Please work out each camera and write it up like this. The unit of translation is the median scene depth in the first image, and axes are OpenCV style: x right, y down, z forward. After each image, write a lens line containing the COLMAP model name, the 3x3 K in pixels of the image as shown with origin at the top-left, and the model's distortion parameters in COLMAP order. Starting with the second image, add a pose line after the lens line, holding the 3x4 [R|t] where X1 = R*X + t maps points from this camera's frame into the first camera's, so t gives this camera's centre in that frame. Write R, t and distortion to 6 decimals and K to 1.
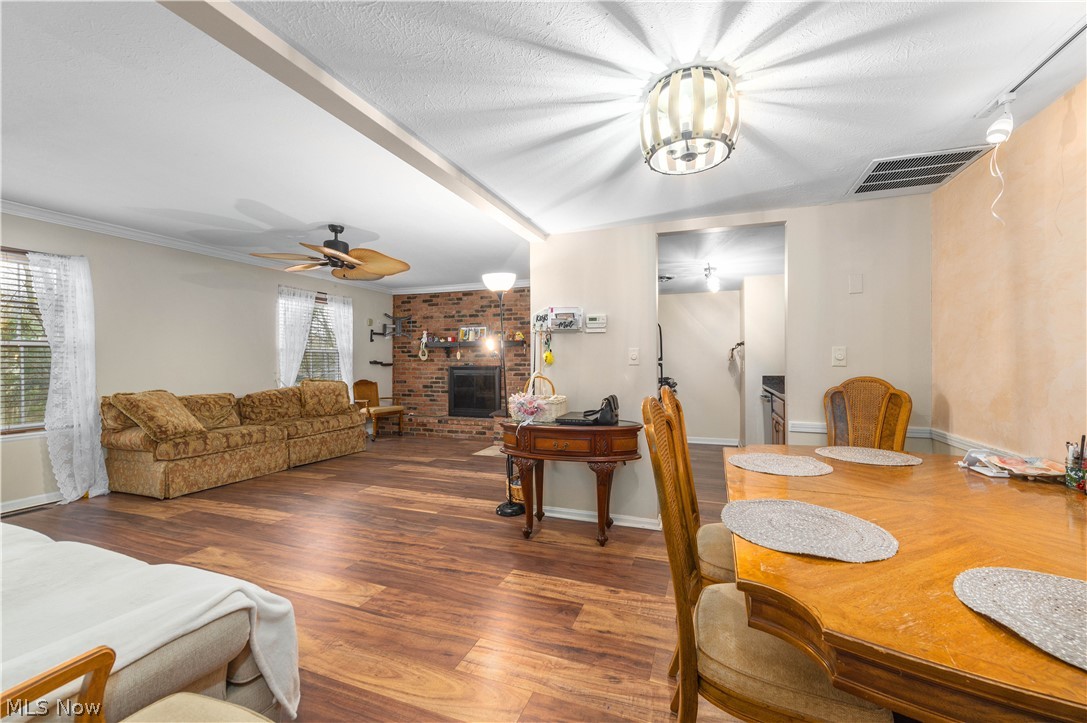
lens RADIAL K [[426.4, 0, 557.4], [0, 426.4, 360.9], [0, 0, 1]] dist [0.021454, -0.007604]
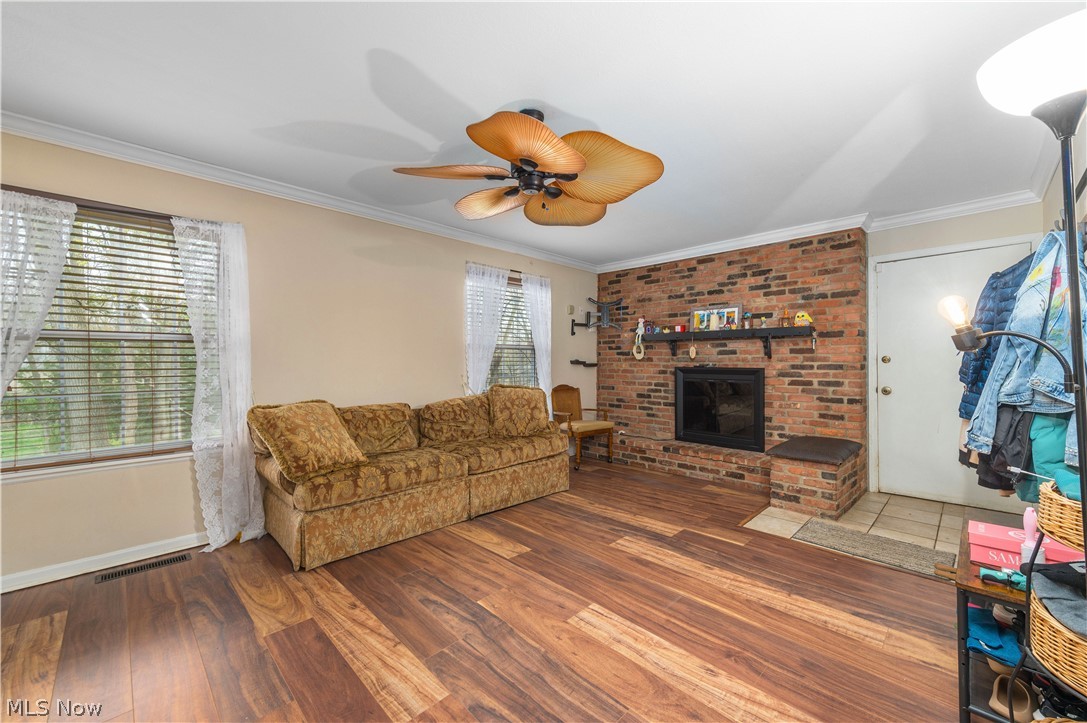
lens RADIAL K [[426.4, 0, 557.4], [0, 426.4, 360.9], [0, 0, 1]] dist [0.021454, -0.007604]
pose [[0.913195, 0.002029, -0.407518, -0.192649], [-0.001254, 0.999997, 0.002170, -0.000379], [0.407521, -0.001471, 0.913195, 0.379028]]
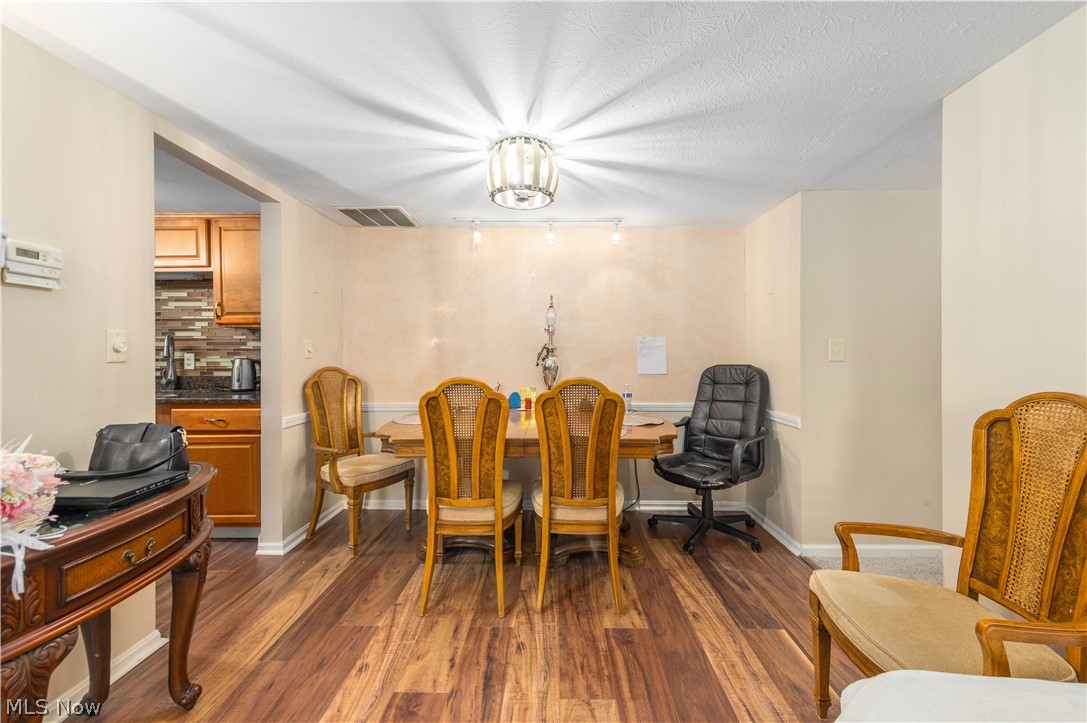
lens RADIAL K [[434.5, 0, 549.1], [0, 434.5, 350.8], [0, 0, 1]] dist [0.022058, -0.008501]
pose [[-0.330816, 0.002210, 0.943693, -0.278970], [0.003033, 0.999995, -0.001279, -0.001346], [-0.943691, 0.002439, -0.330820, 0.386056]]
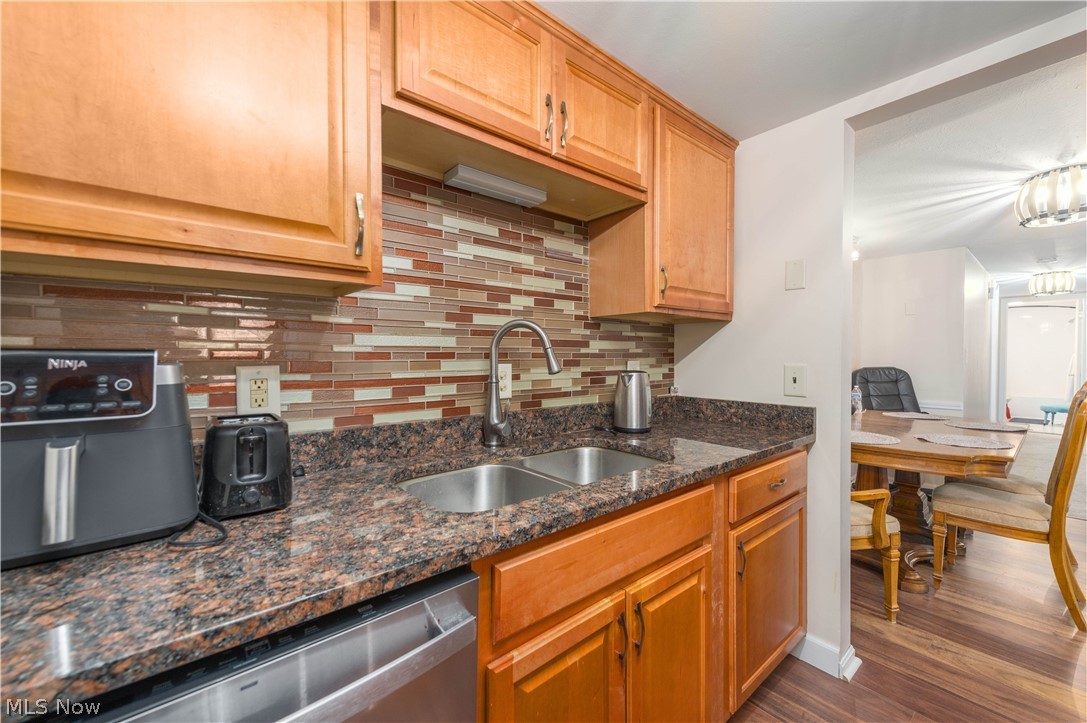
lens RADIAL K [[426.4, 0, 557.4], [0, 426.4, 360.9], [0, 0, 1]] dist [0.021454, -0.007604]
pose [[-0.872685, -0.003246, 0.488274, 0.304569], [0.002598, 0.999933, 0.011290, -0.004455], [-0.488277, 0.011121, -0.872618, 0.878574]]
